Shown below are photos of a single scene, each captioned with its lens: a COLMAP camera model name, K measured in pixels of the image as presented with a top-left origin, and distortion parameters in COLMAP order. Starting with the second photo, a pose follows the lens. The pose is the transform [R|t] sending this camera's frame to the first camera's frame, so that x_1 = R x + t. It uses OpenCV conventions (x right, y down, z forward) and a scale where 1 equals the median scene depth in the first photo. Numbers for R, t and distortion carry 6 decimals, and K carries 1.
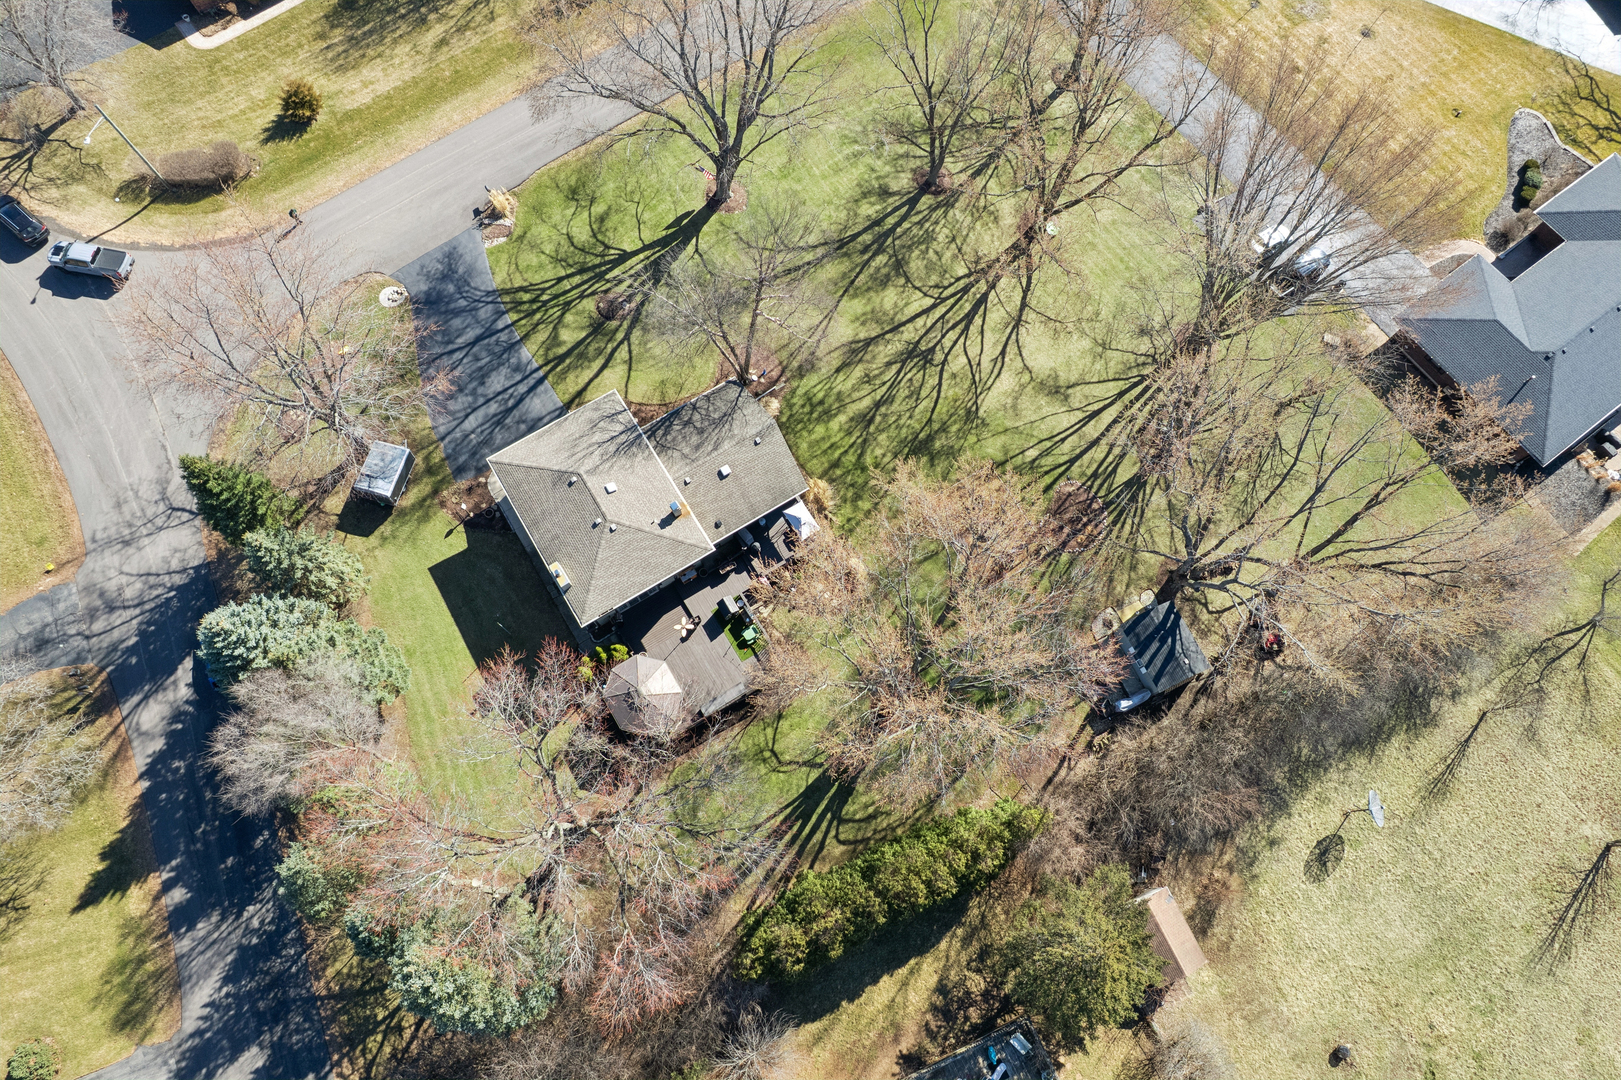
lens RADIAL K [[1034.1, 0, 816.4], [0, 1034.1, 546.0], [0, 0, 1]] dist [-0.053909, 0.039965]
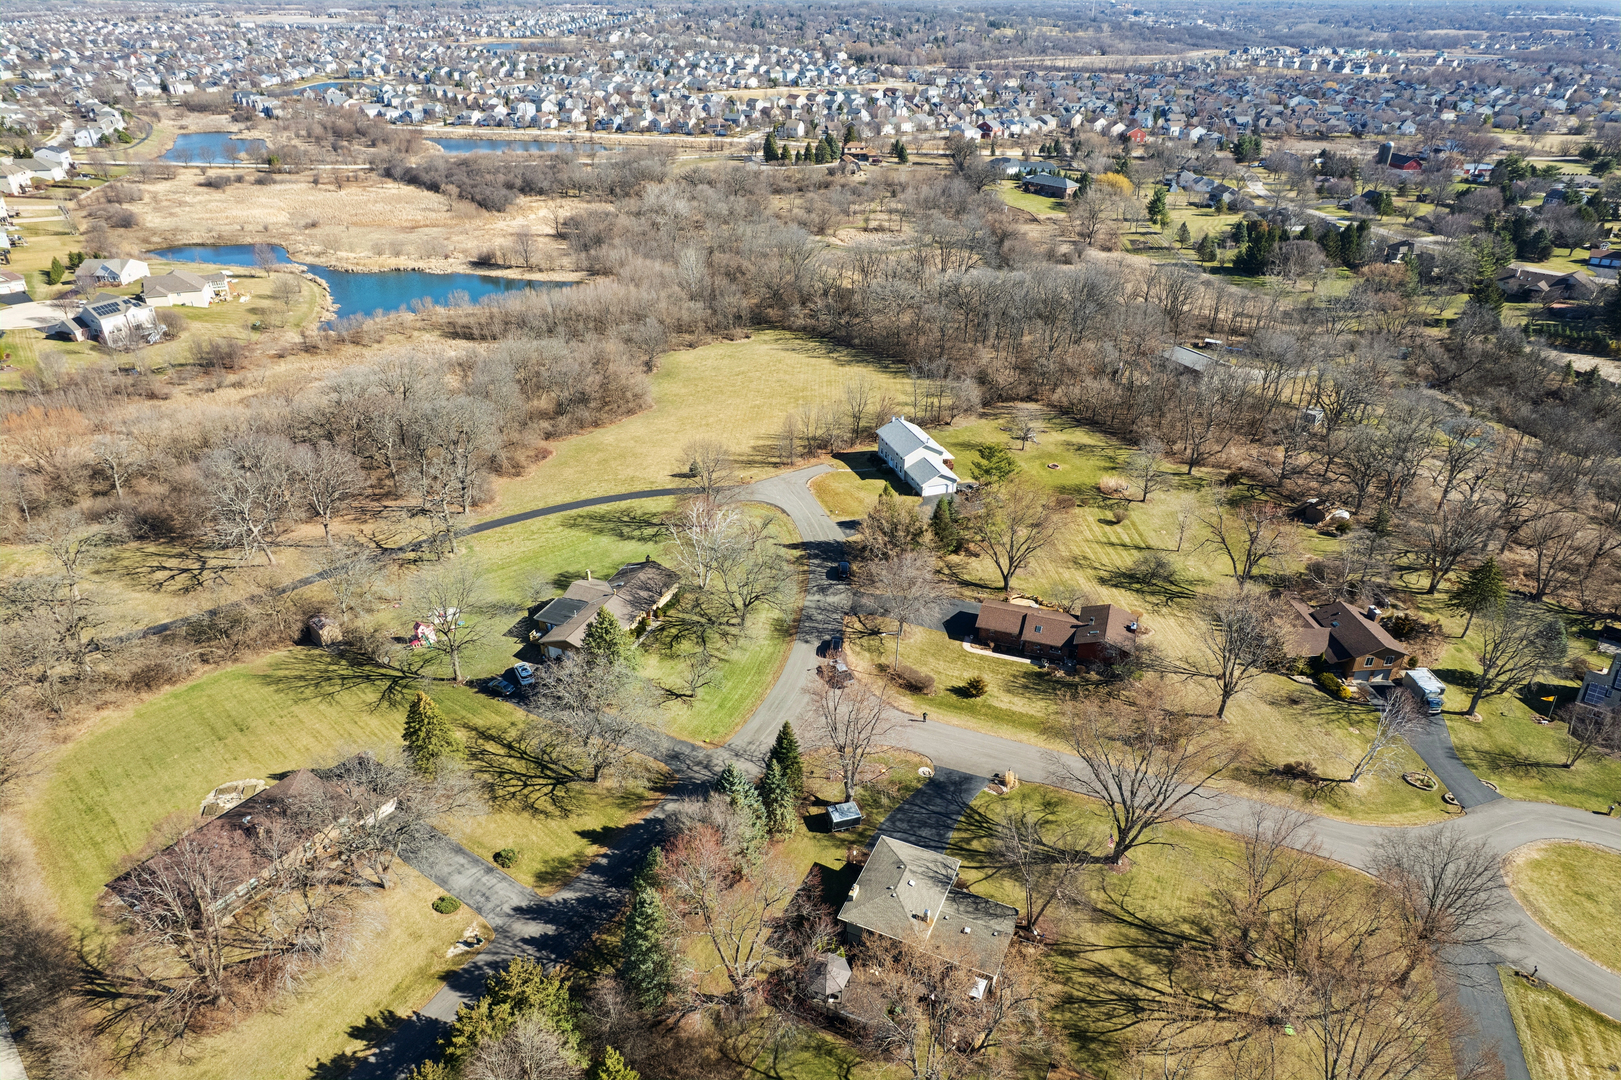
lens RADIAL K [[1034.1, 0, 816.4], [0, 1034.1, 546.0], [0, 0, 1]] dist [-0.053909, 0.039965]
pose [[0.565922, 0.401710, -0.719973, 0.638762], [-0.787985, 0.520409, -0.329019, 0.304194], [0.242510, 0.753527, 0.611053, -0.449136]]
